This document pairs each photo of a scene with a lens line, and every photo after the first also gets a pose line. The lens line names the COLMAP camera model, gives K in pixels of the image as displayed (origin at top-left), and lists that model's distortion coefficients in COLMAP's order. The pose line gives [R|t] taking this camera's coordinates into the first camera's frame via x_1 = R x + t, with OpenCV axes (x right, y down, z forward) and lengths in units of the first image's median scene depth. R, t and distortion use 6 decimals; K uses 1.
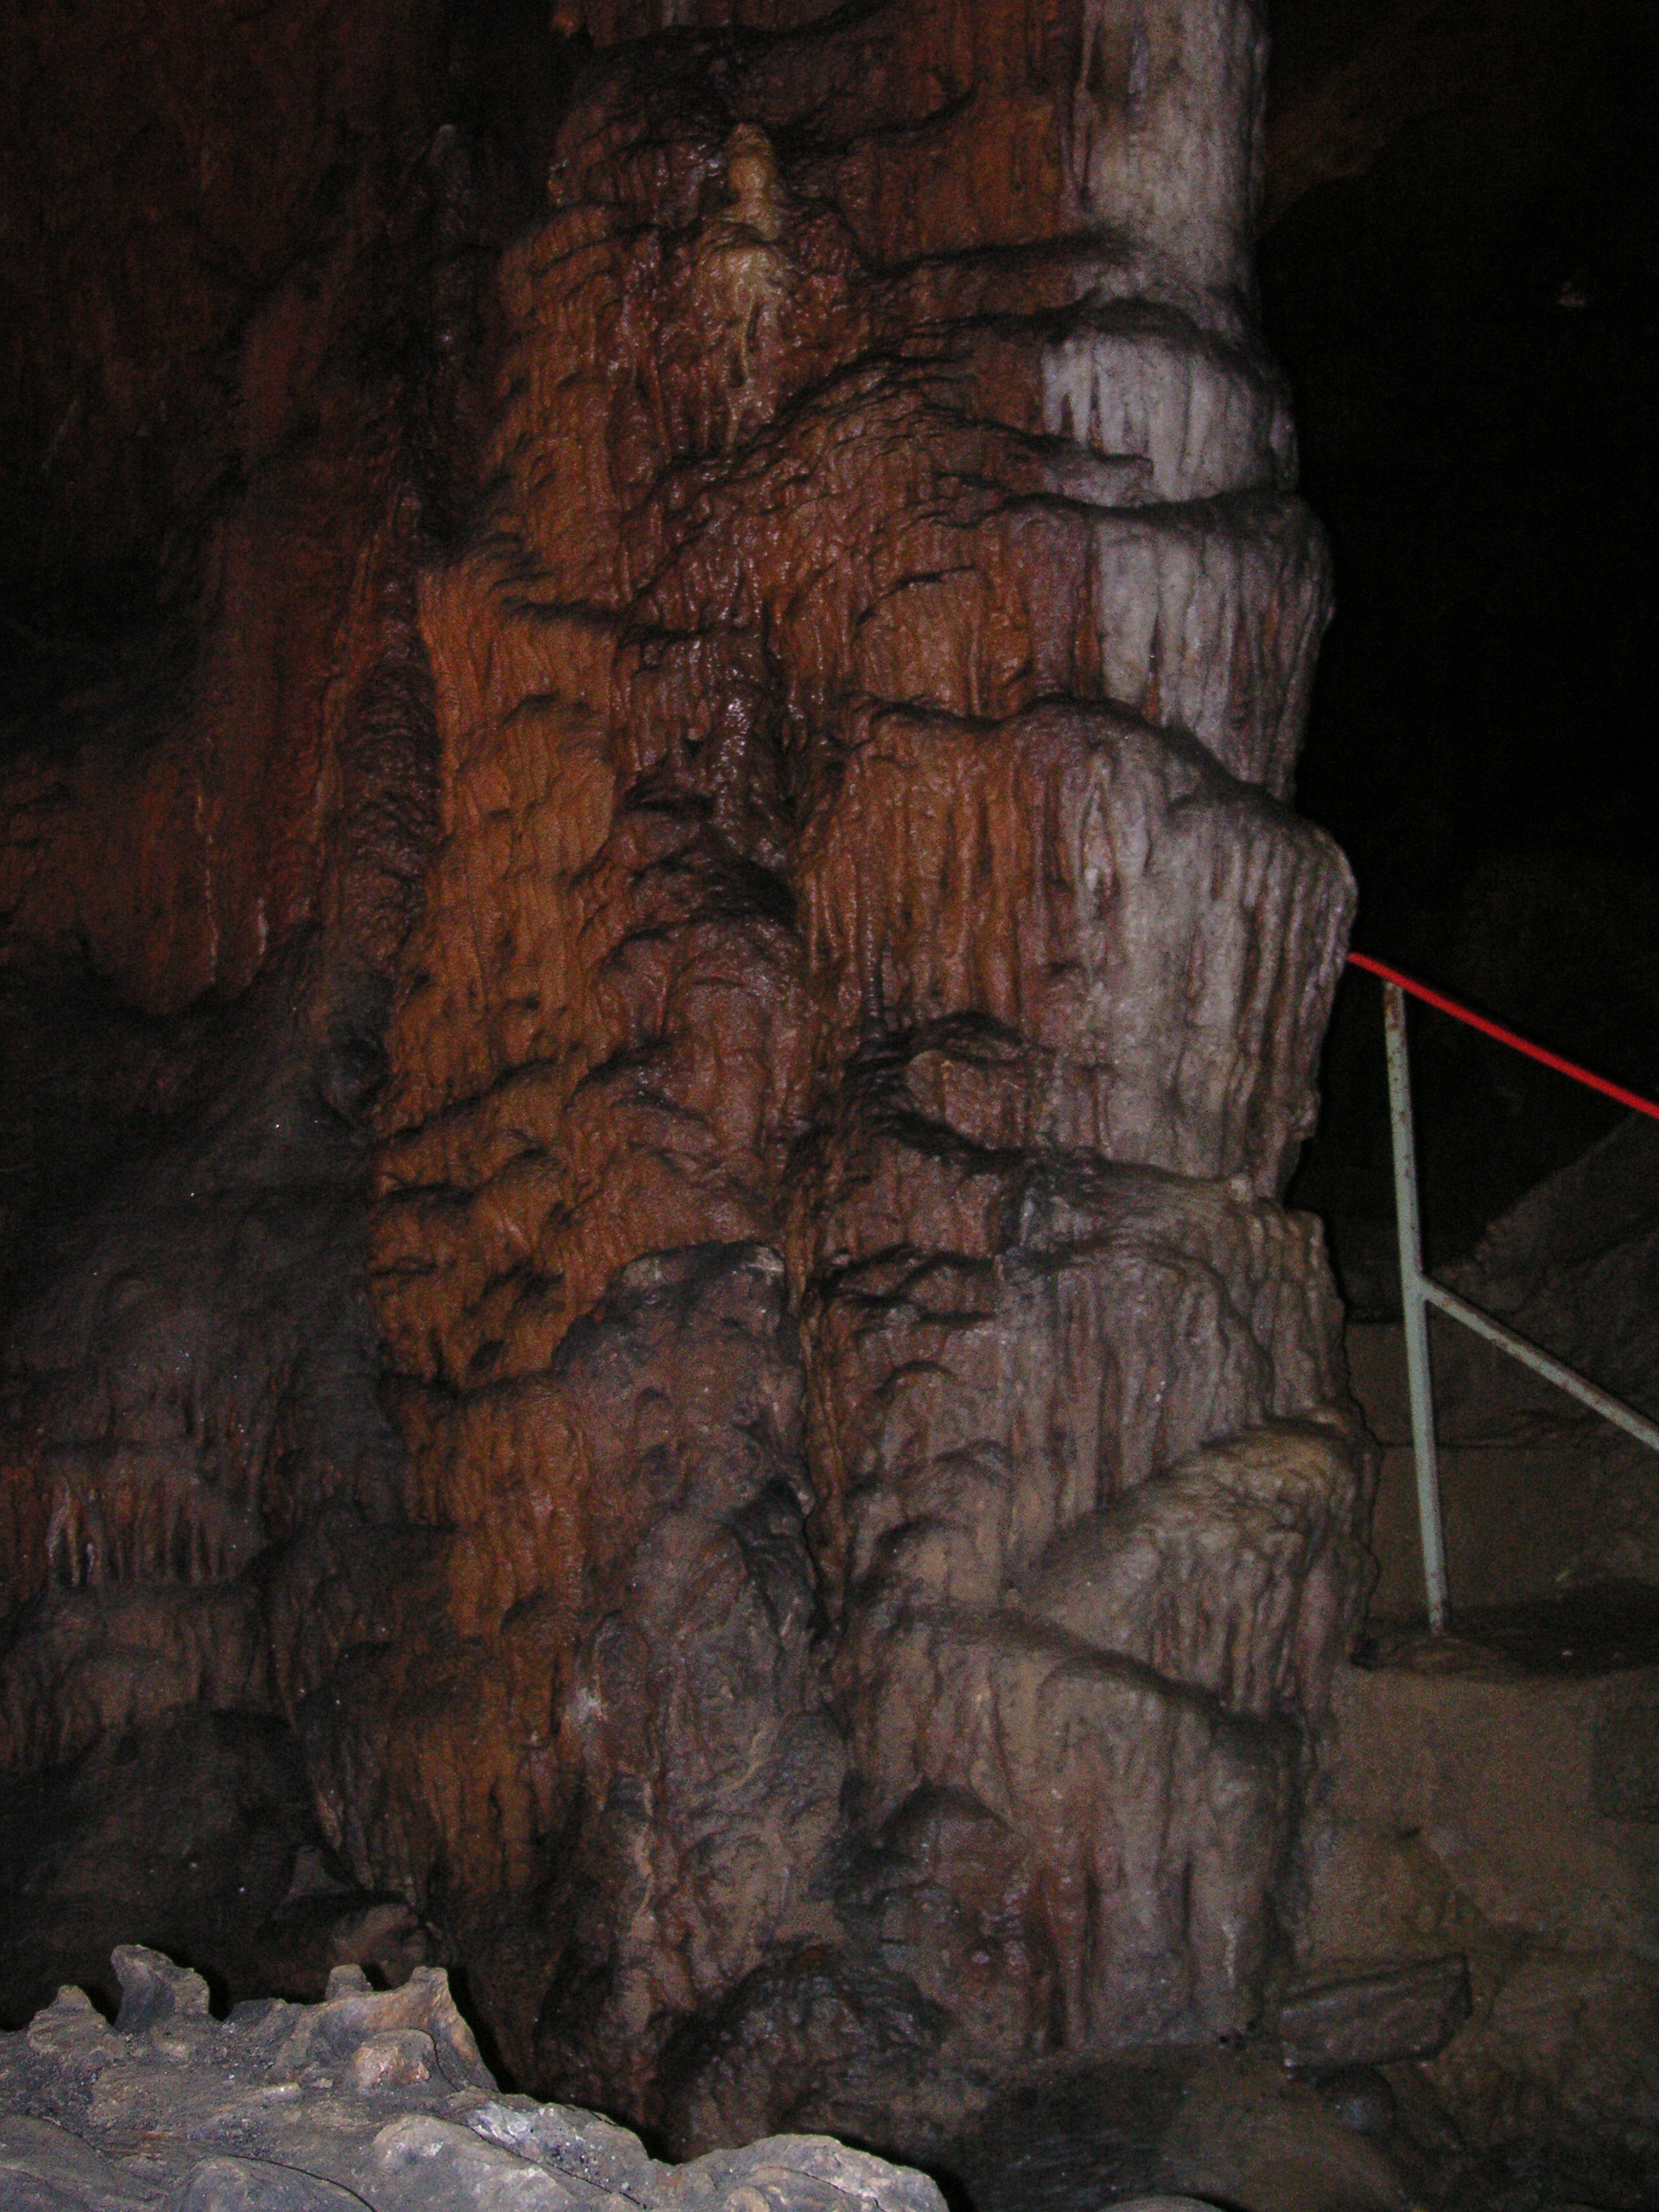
lens RADIAL K [[2419.2, 0, 829.1], [0, 2419.2, 1104.9], [0, 0, 1]] dist [-0.155816, 0.000000]
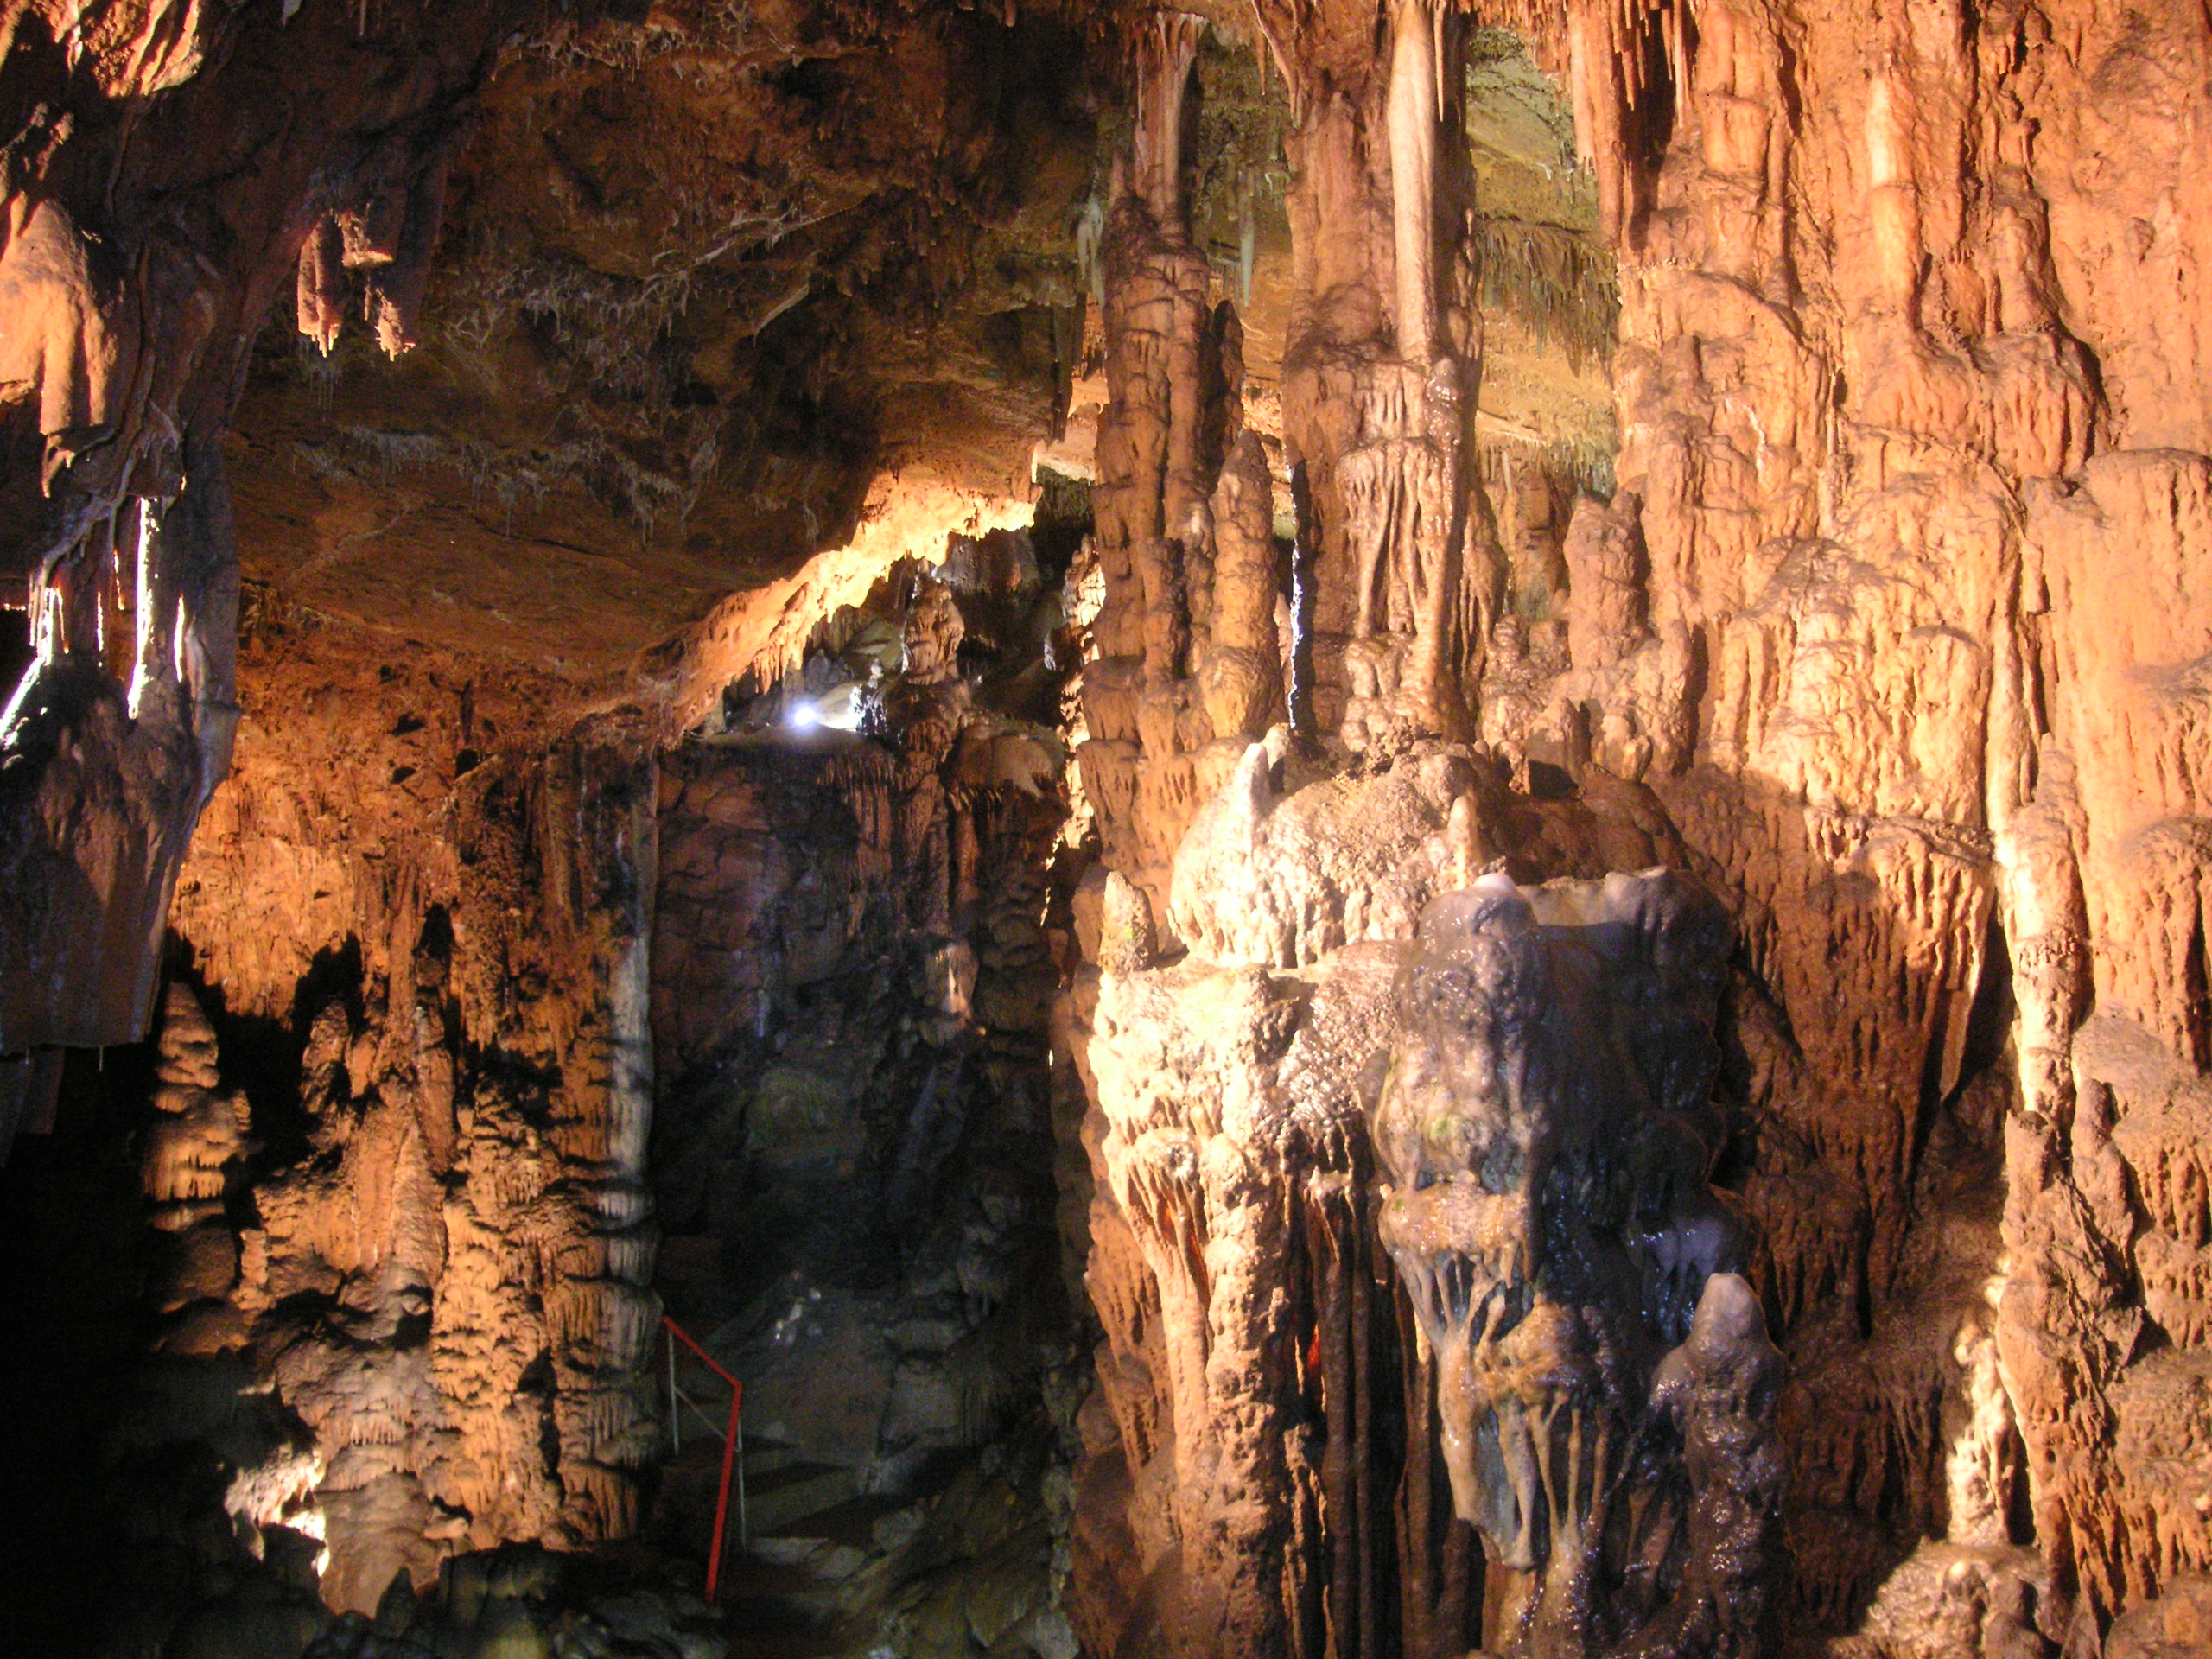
lens RADIAL K [[2419.2, 0, 1091.1], [0, 2419.2, 844.1], [0, 0, 1]] dist [-0.155816, 0.000000]
pose [[0.951698, 0.001865, 0.307029, -0.389049], [-0.037205, 0.993313, 0.109291, -1.389209], [-0.304772, -0.115435, 0.945404, -3.276573]]
